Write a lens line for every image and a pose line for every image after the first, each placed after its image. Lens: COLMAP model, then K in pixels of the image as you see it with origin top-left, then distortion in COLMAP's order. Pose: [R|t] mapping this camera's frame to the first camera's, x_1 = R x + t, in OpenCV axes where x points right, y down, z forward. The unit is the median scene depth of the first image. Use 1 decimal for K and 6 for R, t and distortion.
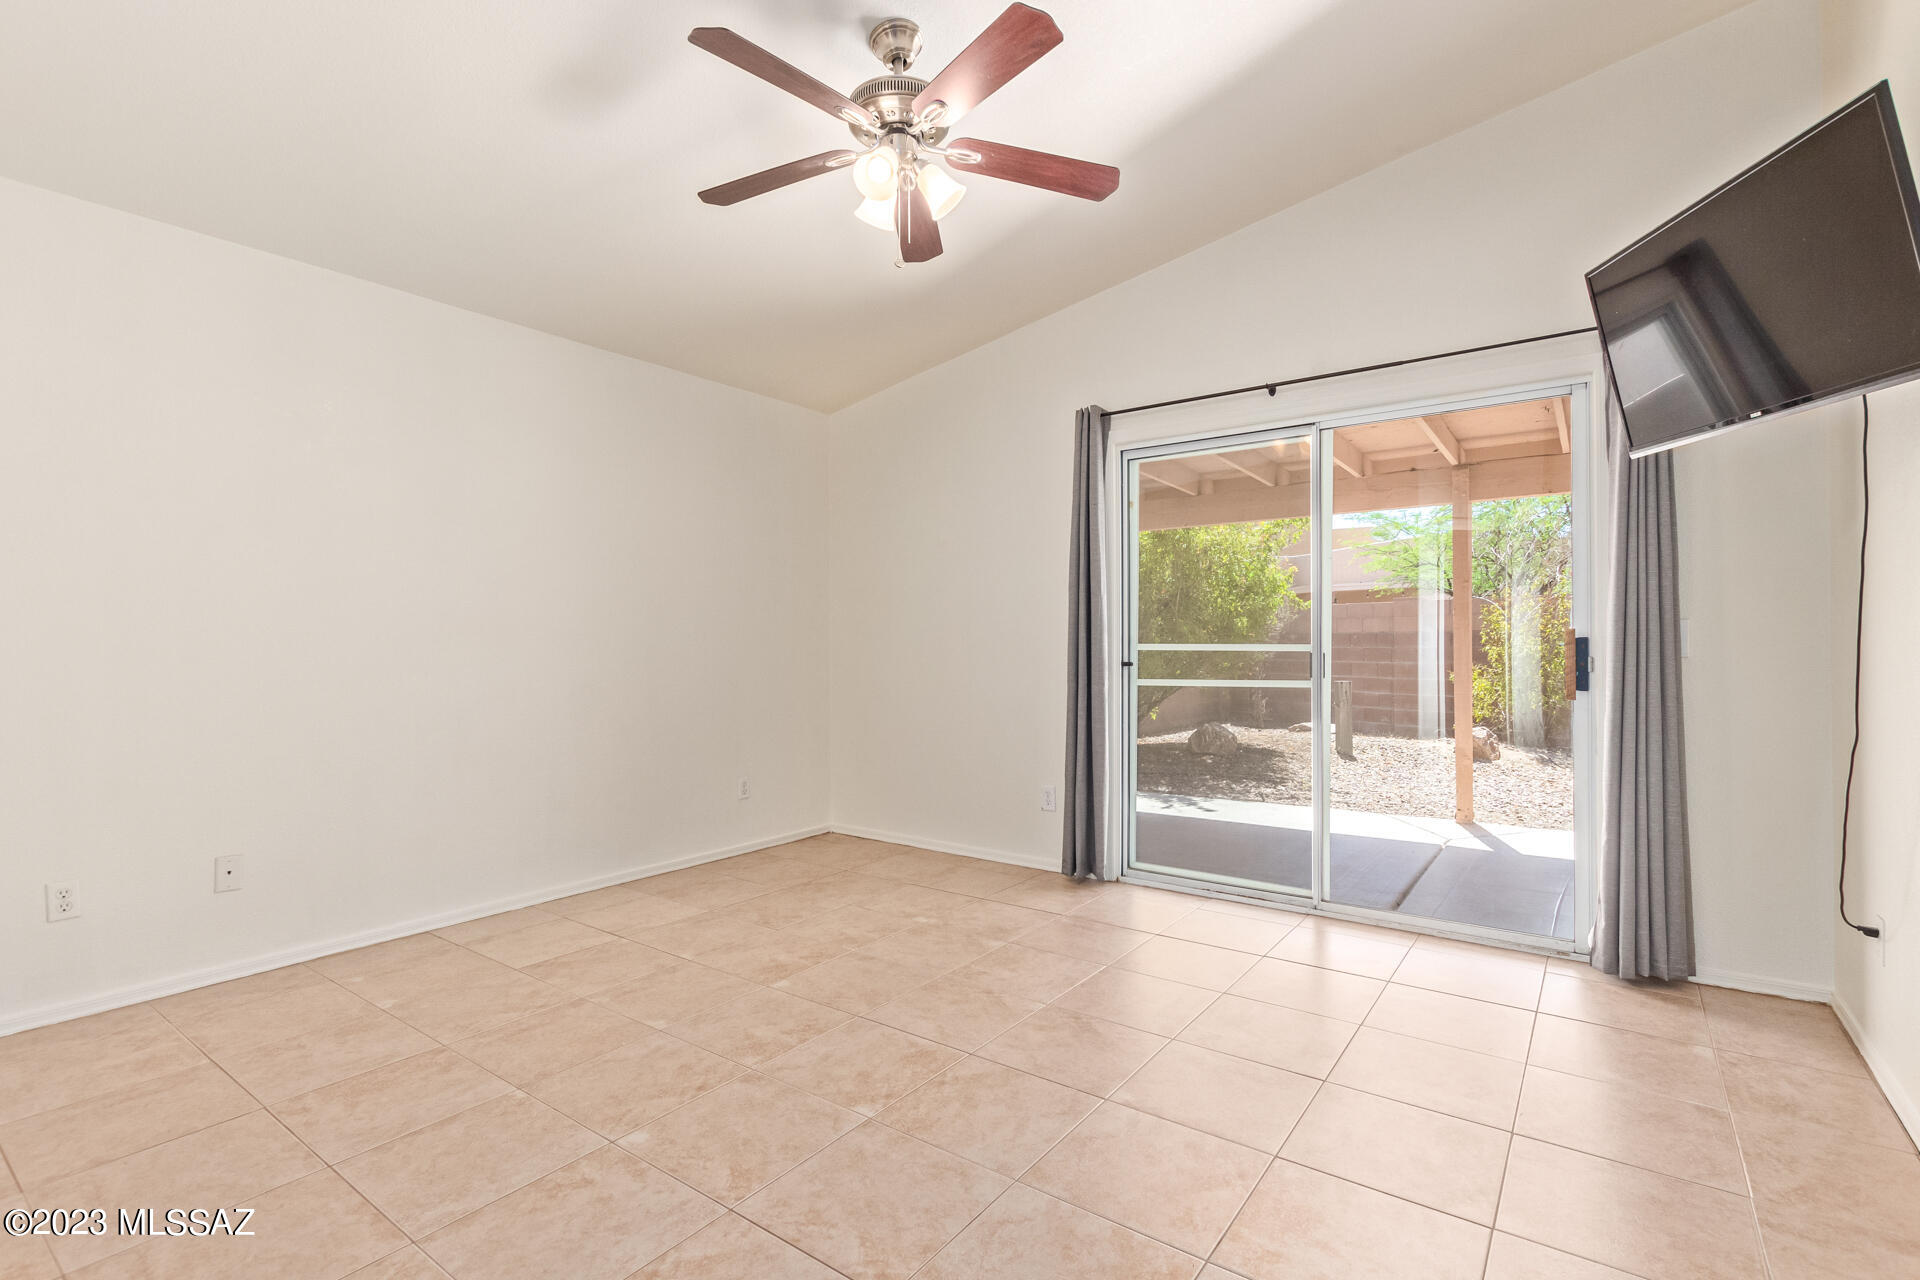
lens RADIAL K [[878.3, 0, 964.6], [0, 878.3, 642.9], [0, 0, 1]] dist [0.005789, -0.002483]
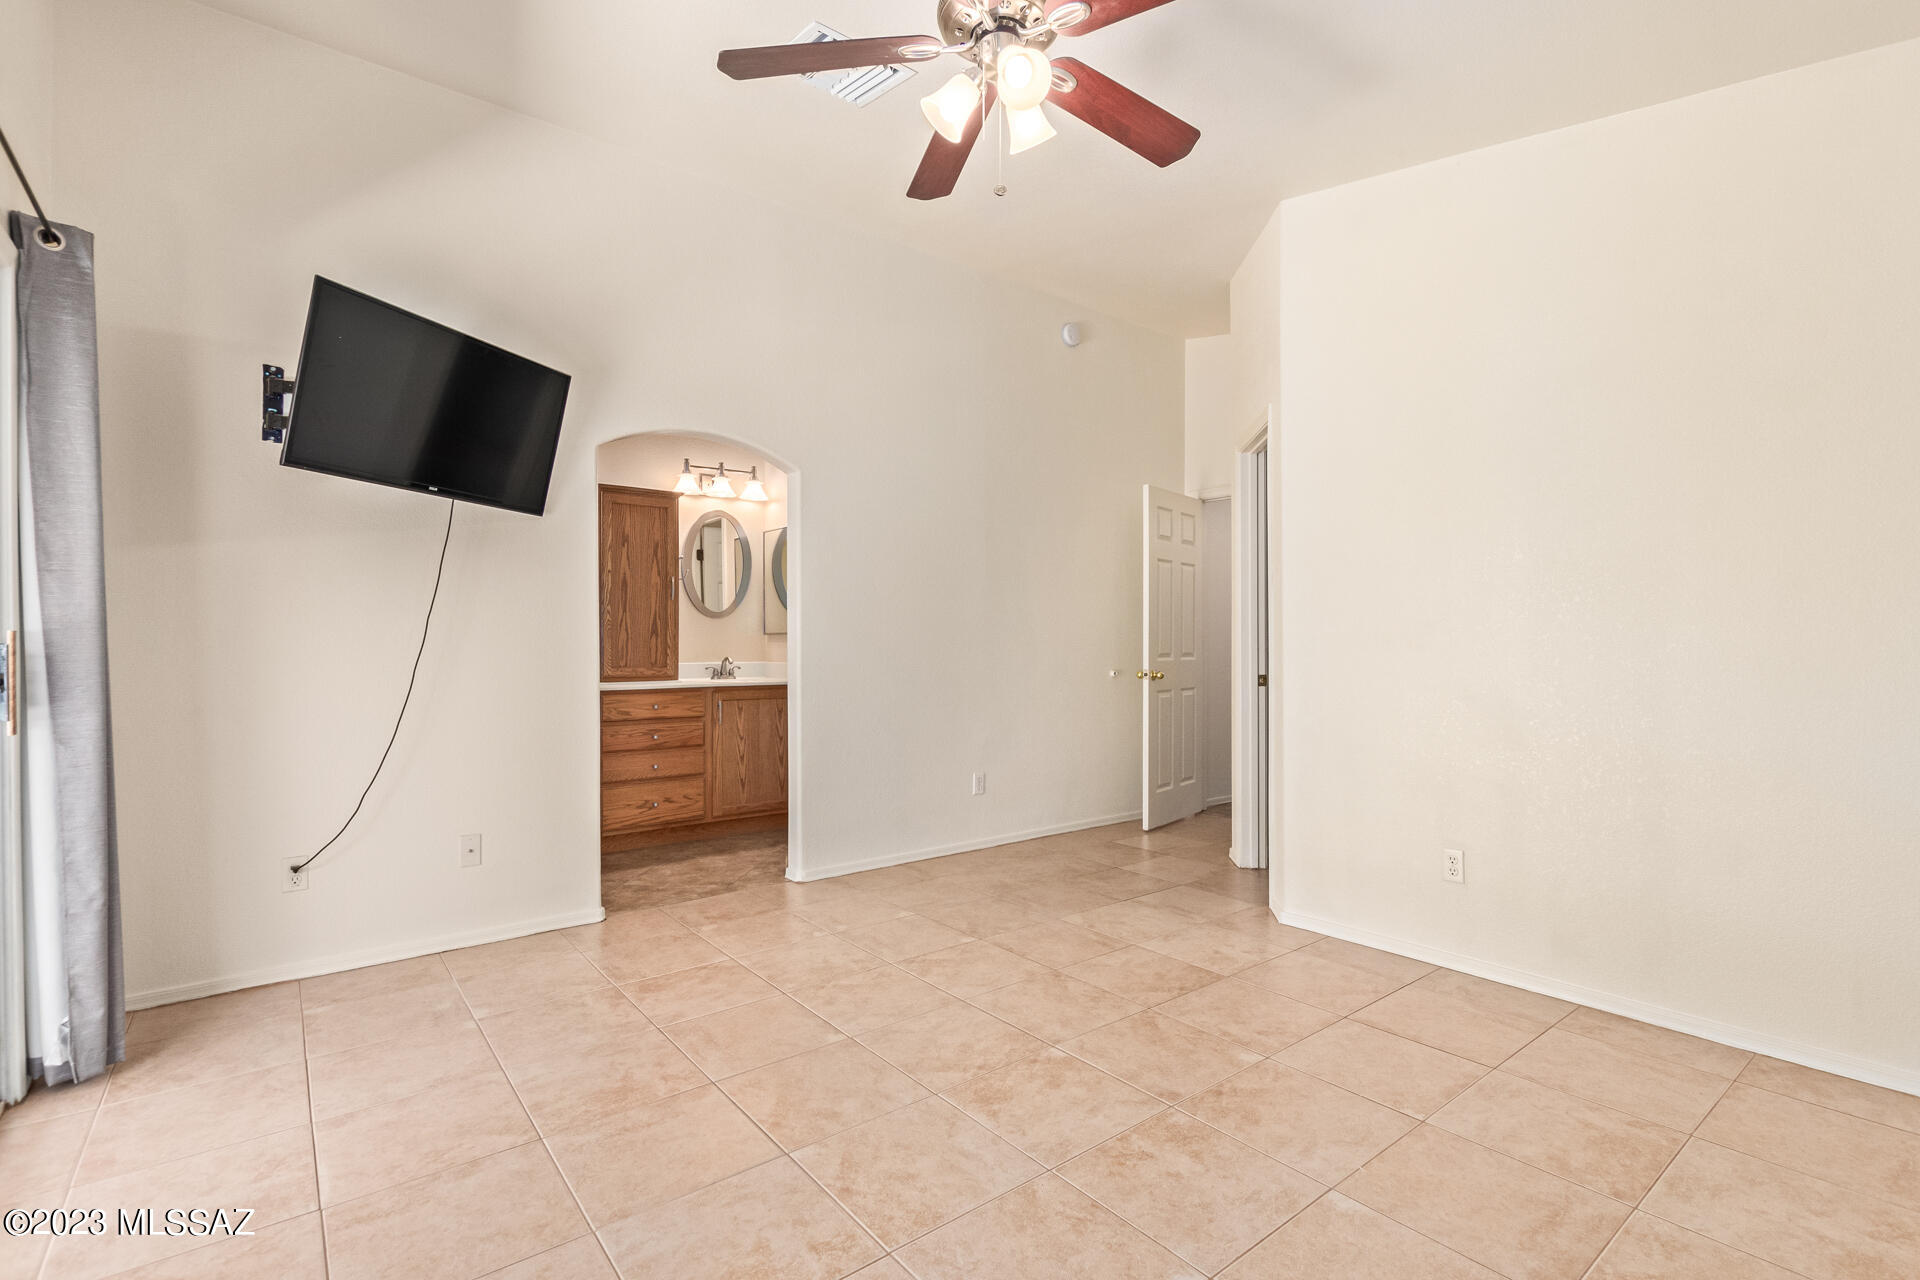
lens RADIAL K [[878.3, 0, 972.4], [0, 878.3, 640.2], [0, 0, 1]] dist [0.005789, -0.002483]
pose [[-0.964997, 0.008551, 0.262123, -0.274167], [0.007360, 0.999958, -0.005525, 0.001271], [-0.262159, -0.003402, -0.965019, 1.877580]]
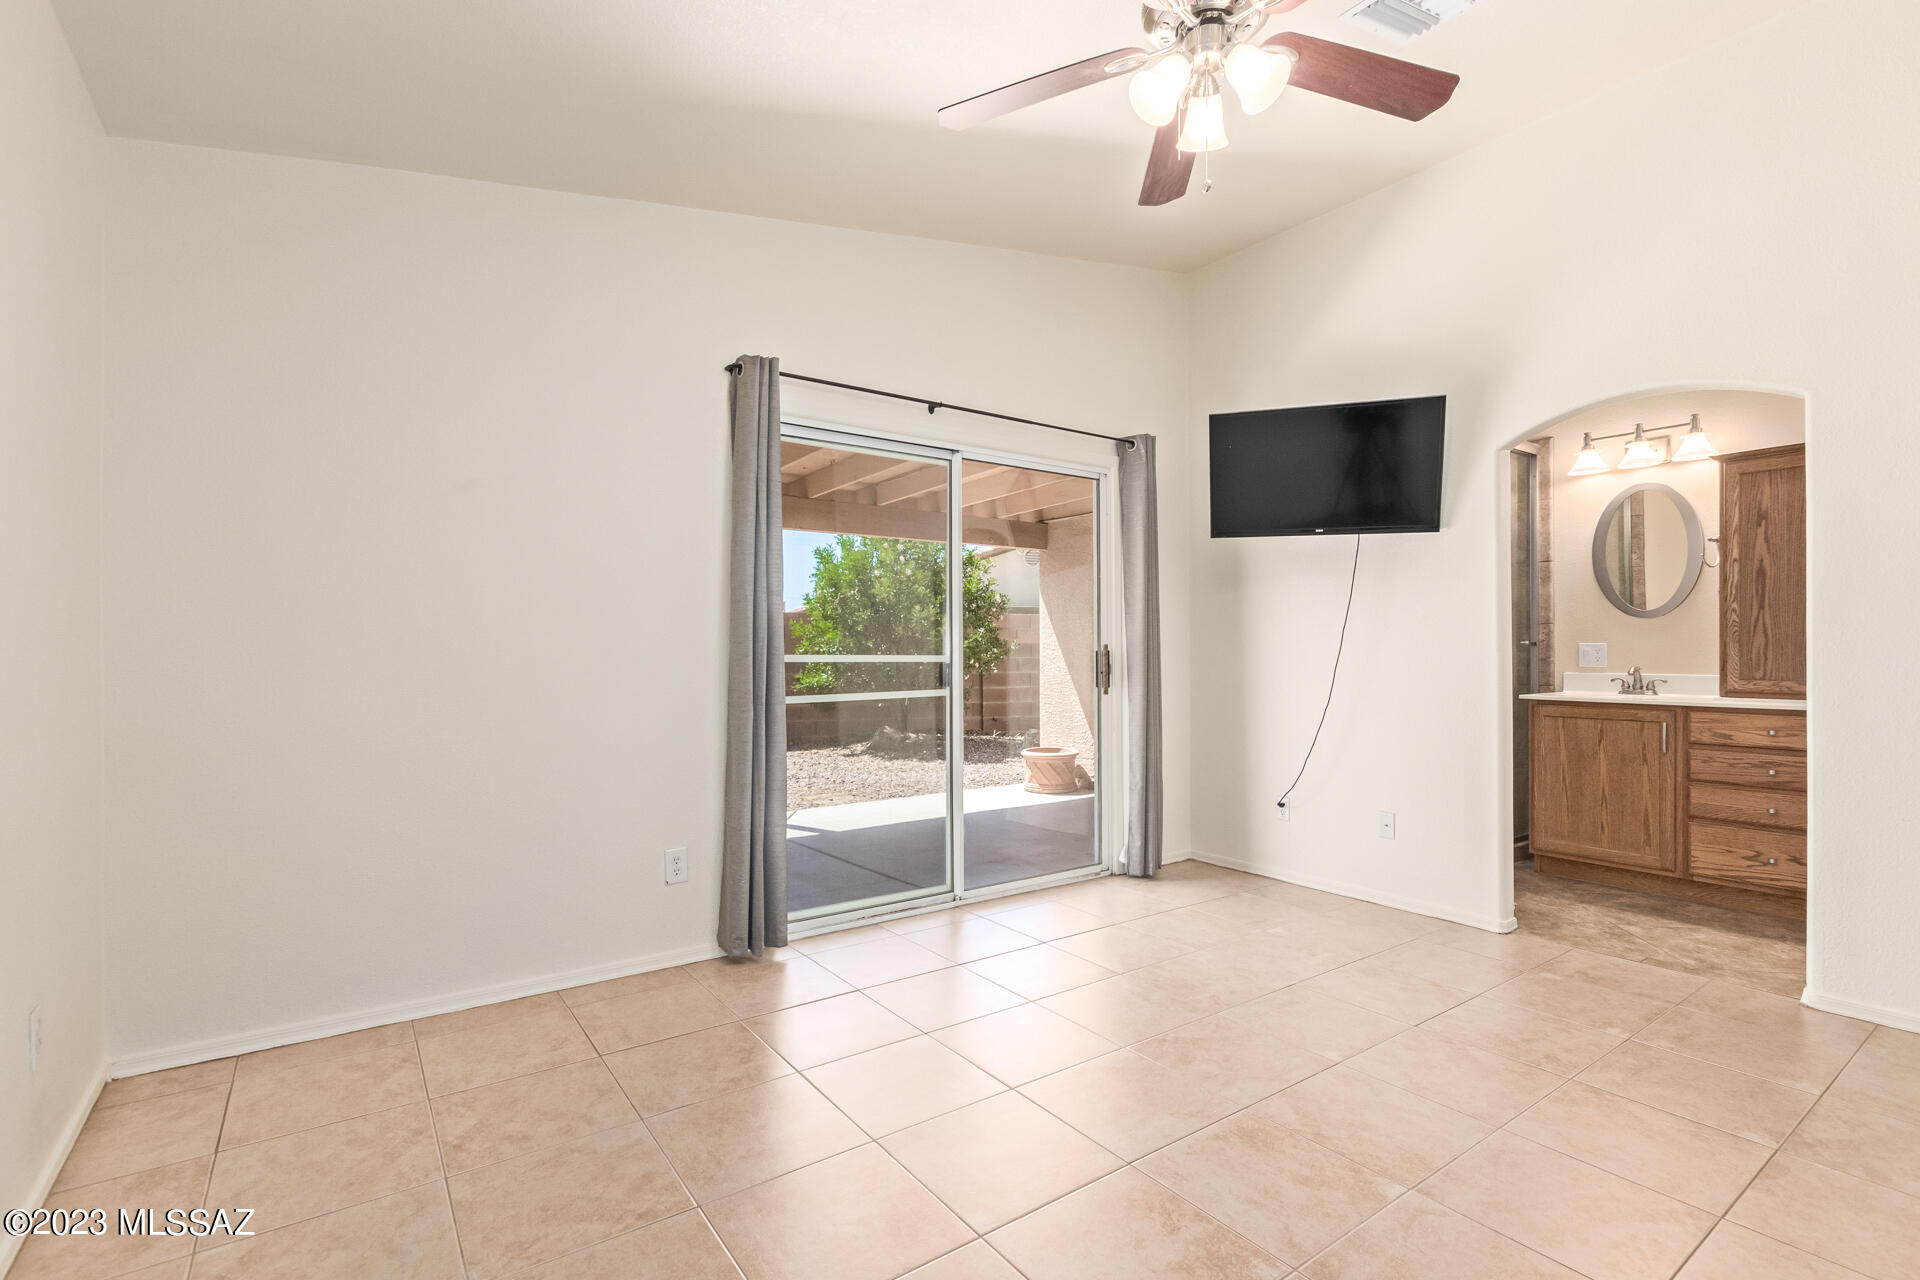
lens RADIAL K [[878.3, 0, 956.1], [0, 878.3, 648.9], [0, 0, 1]] dist [0.005789, -0.002483]
pose [[0.317985, 0.008023, 0.948062, -0.948240], [-0.000933, 0.999966, -0.008149, 0.004881], [-0.948095, 0.001707, 0.317982, 0.996269]]
